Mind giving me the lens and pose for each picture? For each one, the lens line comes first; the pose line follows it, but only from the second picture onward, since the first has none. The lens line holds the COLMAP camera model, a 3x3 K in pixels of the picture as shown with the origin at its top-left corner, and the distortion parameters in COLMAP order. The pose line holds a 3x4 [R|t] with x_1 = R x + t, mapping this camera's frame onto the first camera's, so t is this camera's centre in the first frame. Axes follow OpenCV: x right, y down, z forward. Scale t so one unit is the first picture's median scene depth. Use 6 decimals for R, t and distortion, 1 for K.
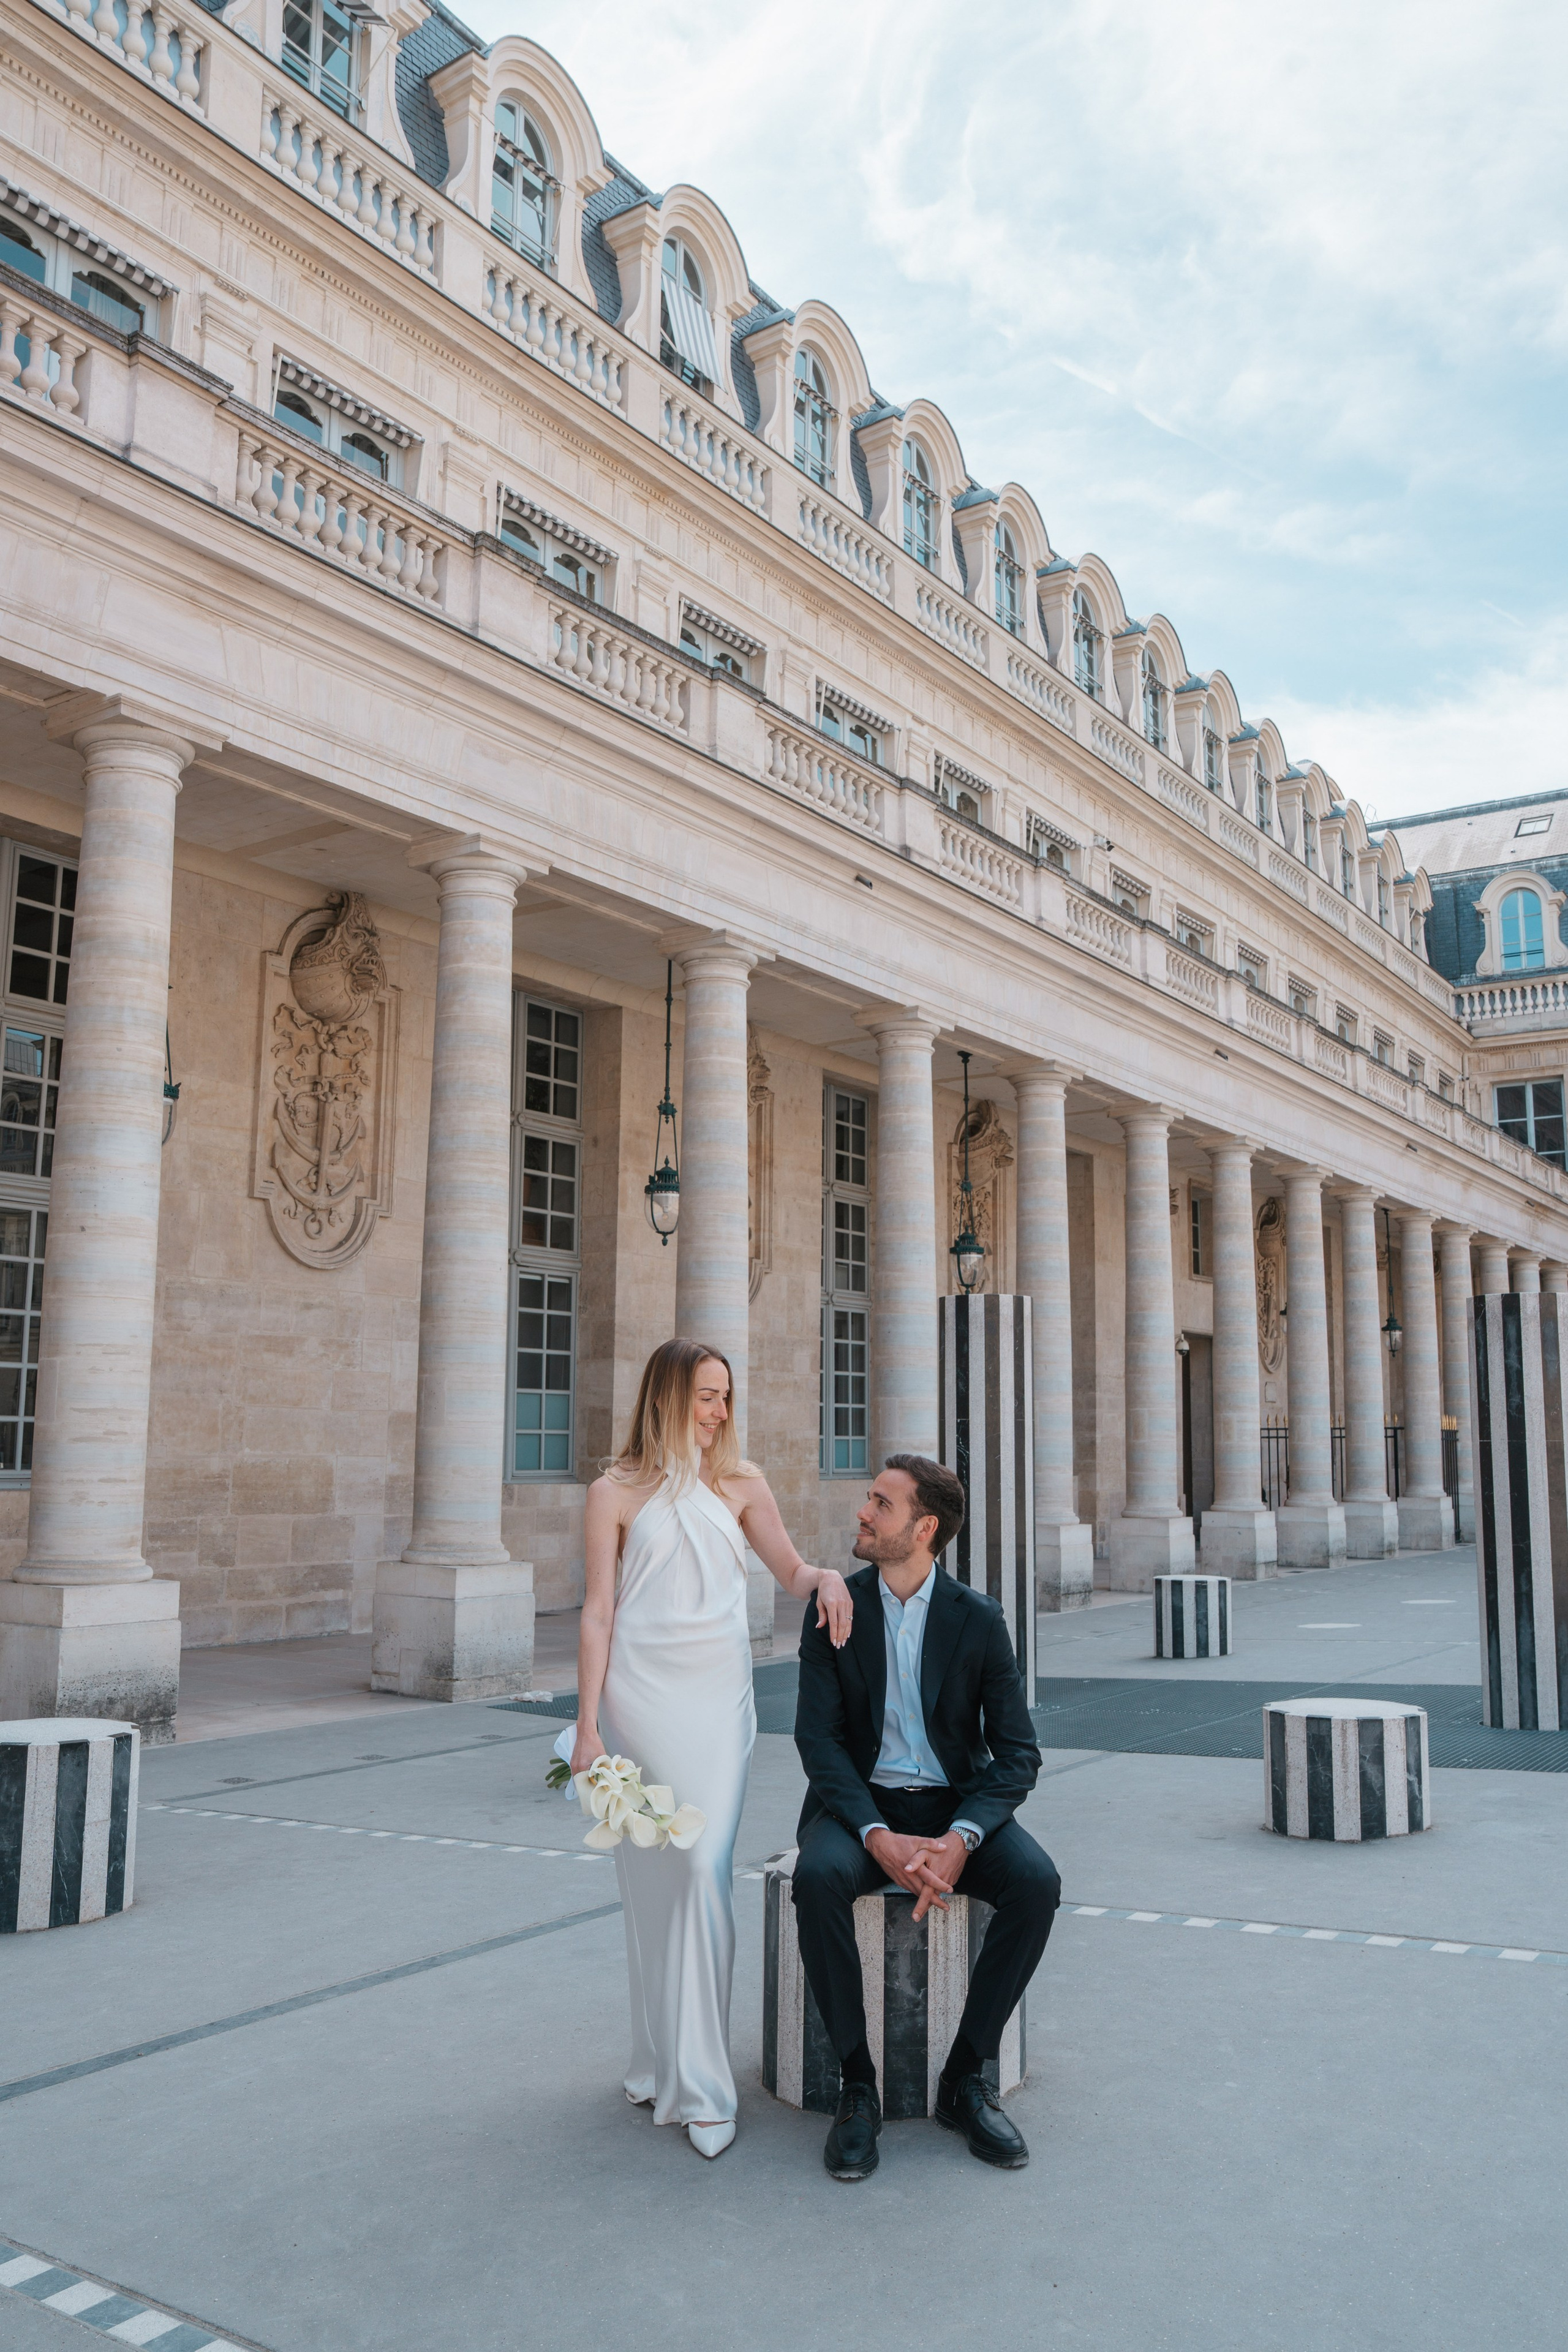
lens RADIAL K [[1839.6, 0, 790.2], [0, 1839.6, 1178.7], [0, 0, 1]] dist [-0.081153, 0.062546]
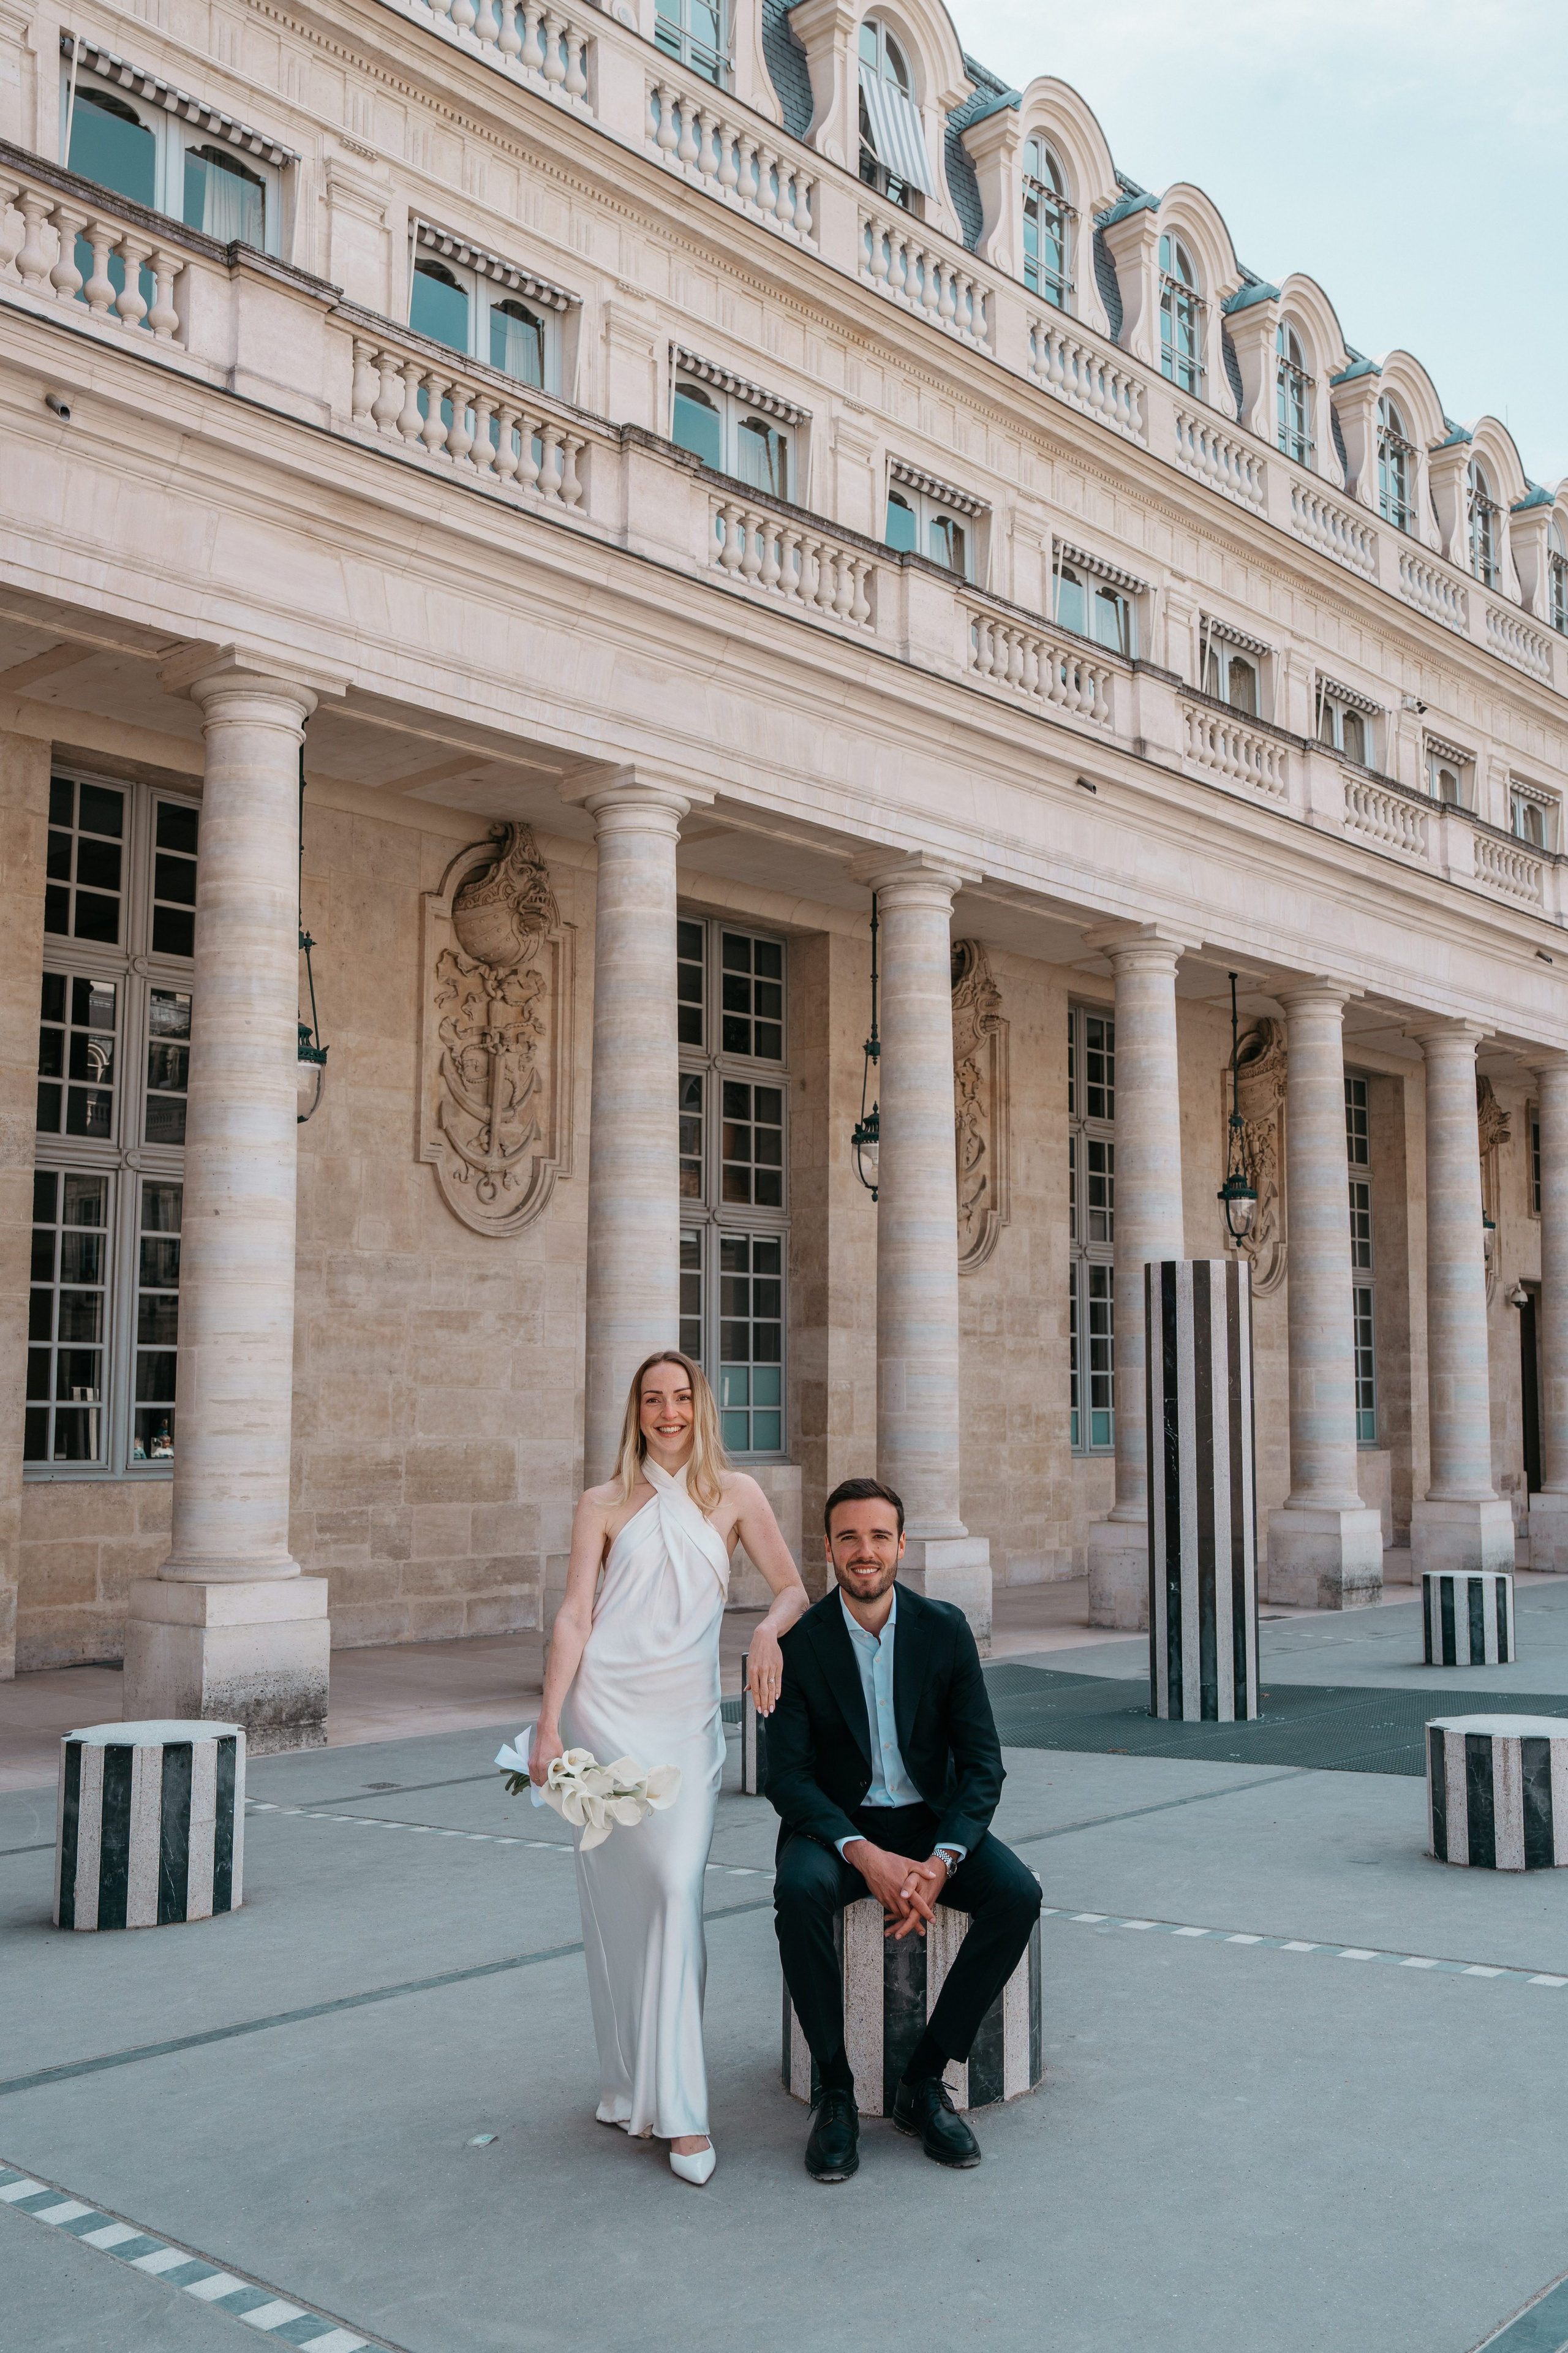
lens RADIAL K [[2150.8, 0, 809.7], [0, 2150.8, 1187.1], [0, 0, 1]] dist [-0.009328, 0.000000]
pose [[0.990431, -0.020296, -0.136508, 0.046837], [0.025953, 0.998871, 0.039790, -0.014183], [0.135546, -0.042953, 0.989840, -0.047829]]
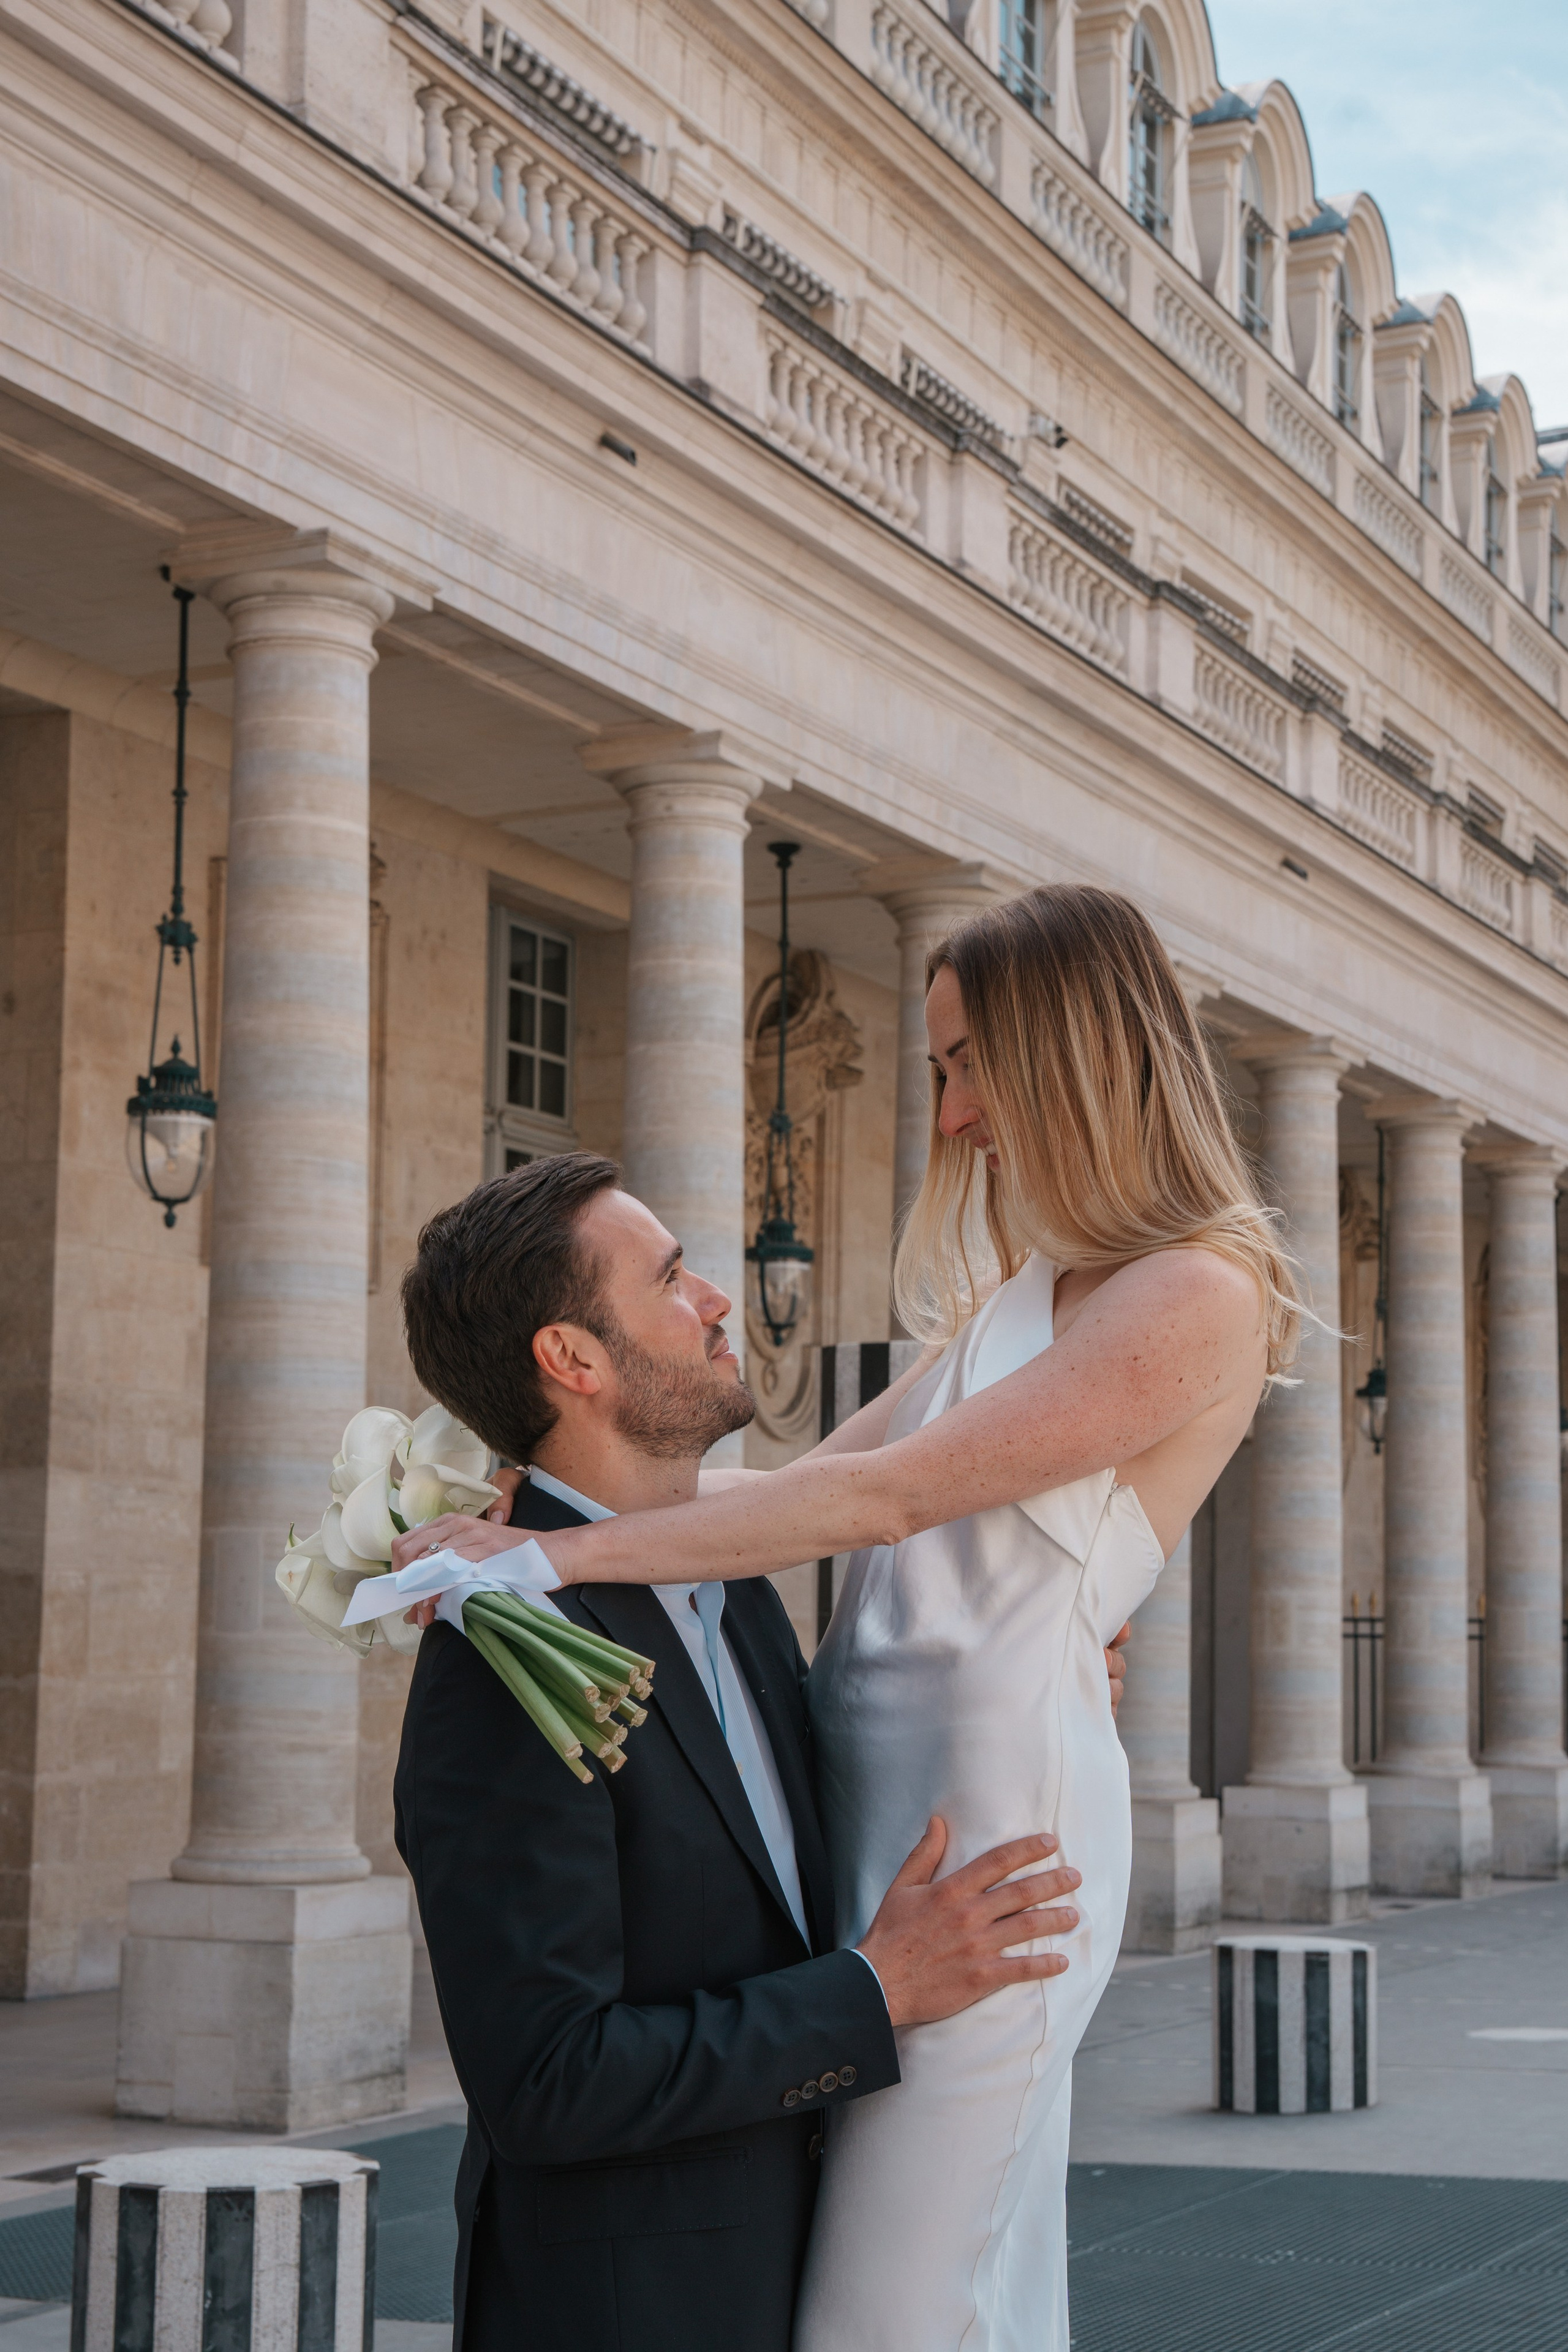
lens RADIAL K [[3502.8, 0, 791.3], [0, 3502.8, 1359.6], [0, 0, 1]] dist [0.131563, 0.000000]
pose [[0.991242, 0.016515, 0.131022, -0.030311], [-0.025274, 0.997534, 0.065475, 0.007829], [-0.129617, -0.068213, 0.989215, 0.101127]]
